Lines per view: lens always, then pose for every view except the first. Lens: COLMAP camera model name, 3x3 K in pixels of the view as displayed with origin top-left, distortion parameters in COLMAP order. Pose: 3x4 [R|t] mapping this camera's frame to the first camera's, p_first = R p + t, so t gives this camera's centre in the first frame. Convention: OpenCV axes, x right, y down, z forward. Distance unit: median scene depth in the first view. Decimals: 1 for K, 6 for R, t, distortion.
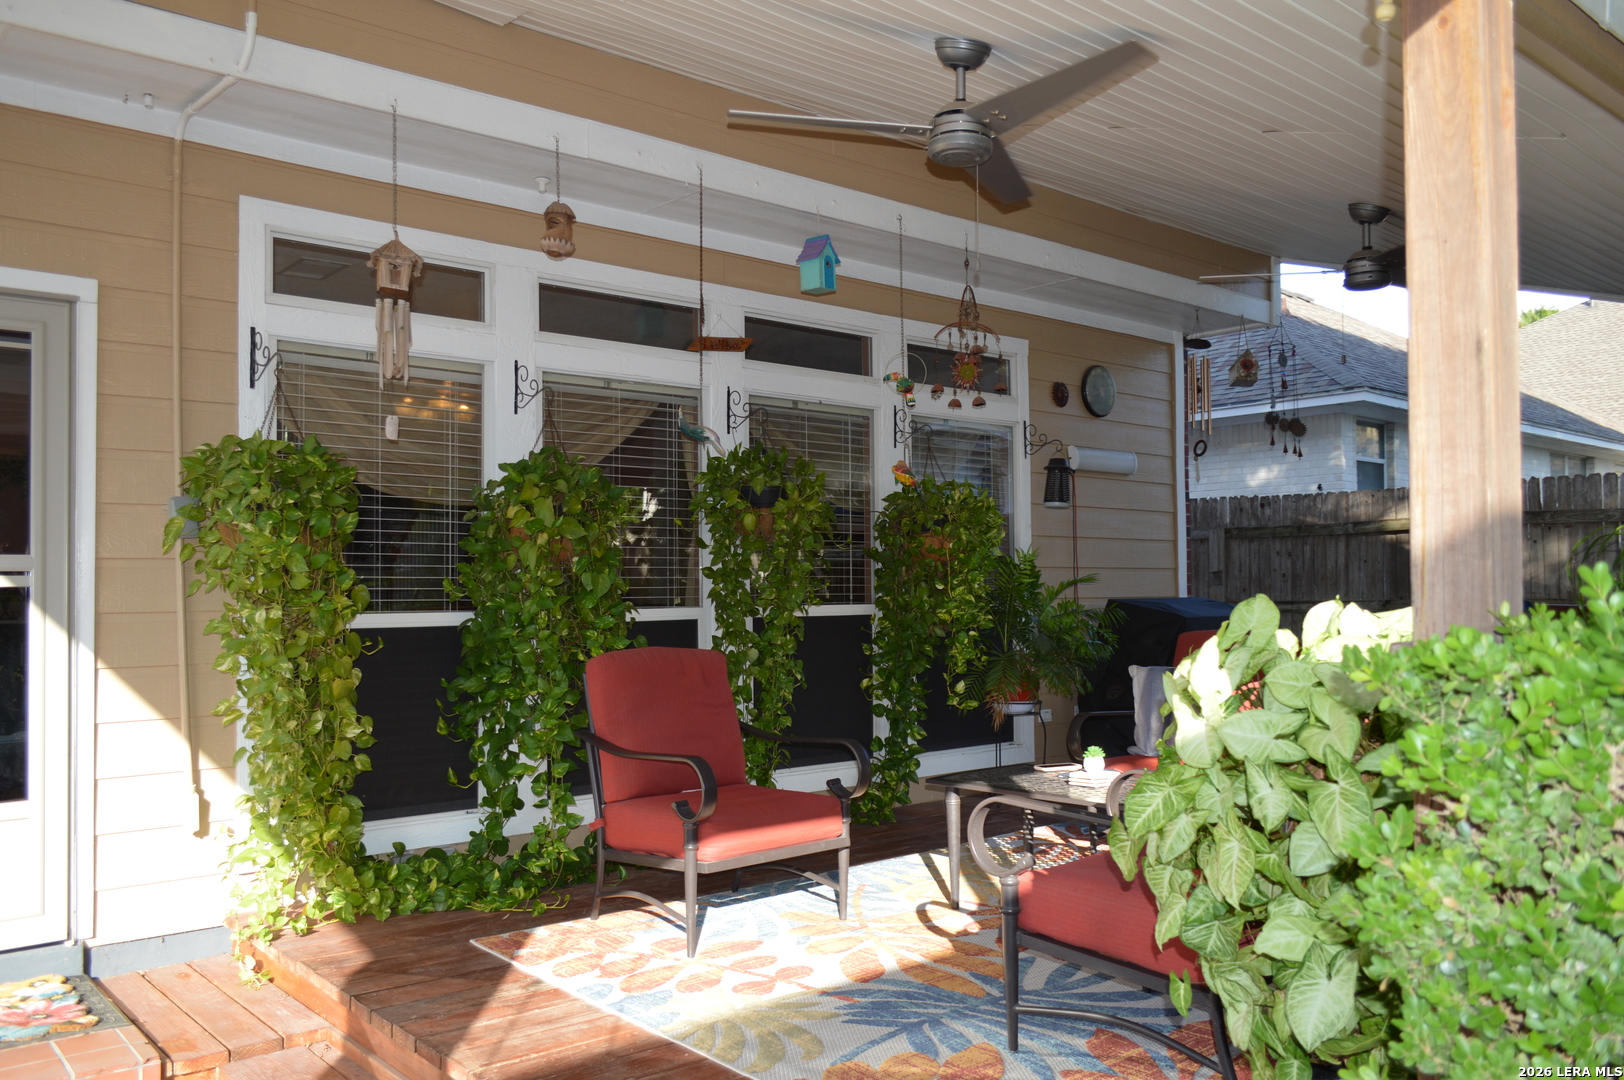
lens RADIAL K [[1329.6, 0, 812.0], [0, 1329.6, 540.0], [0, 0, 1]] dist [0.020658, 0.007665]
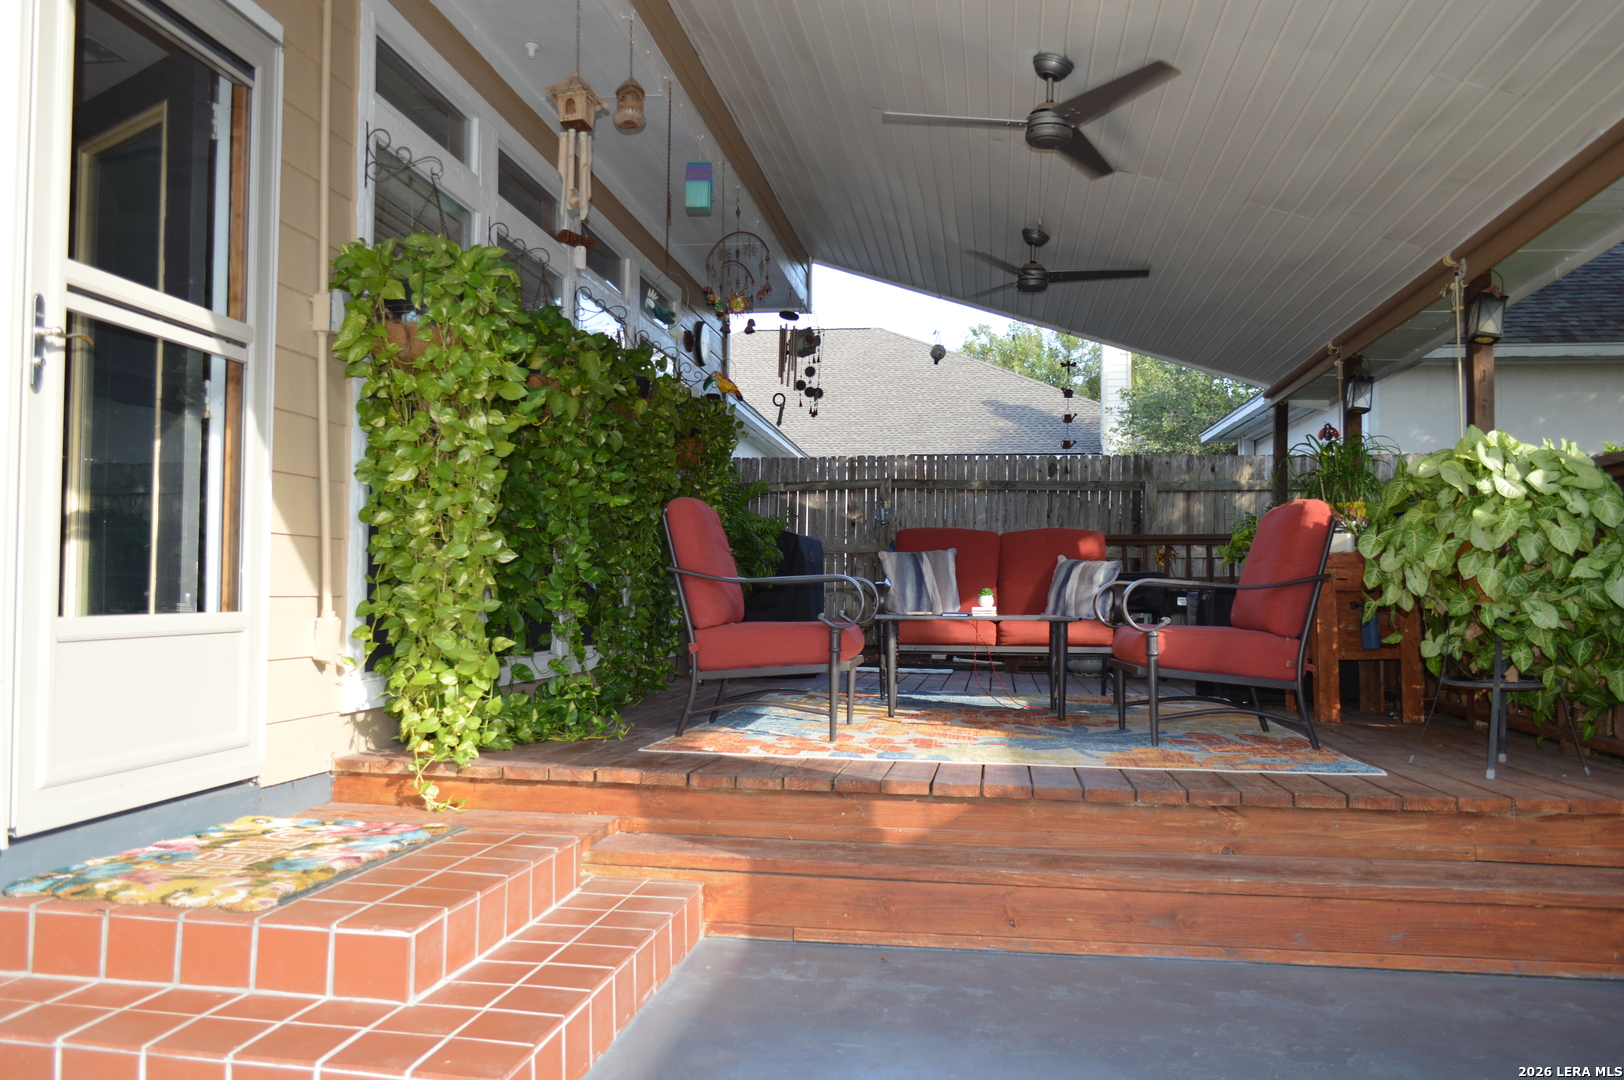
lens RADIAL K [[1329.6, 0, 812.0], [0, 1329.6, 540.0], [0, 0, 1]] dist [0.020658, 0.007665]
pose [[0.751937, 0.046309, 0.657606, -0.783695], [-0.036693, 0.998923, -0.028388, 0.145771], [-0.658213, -0.002784, 0.752827, 0.094277]]
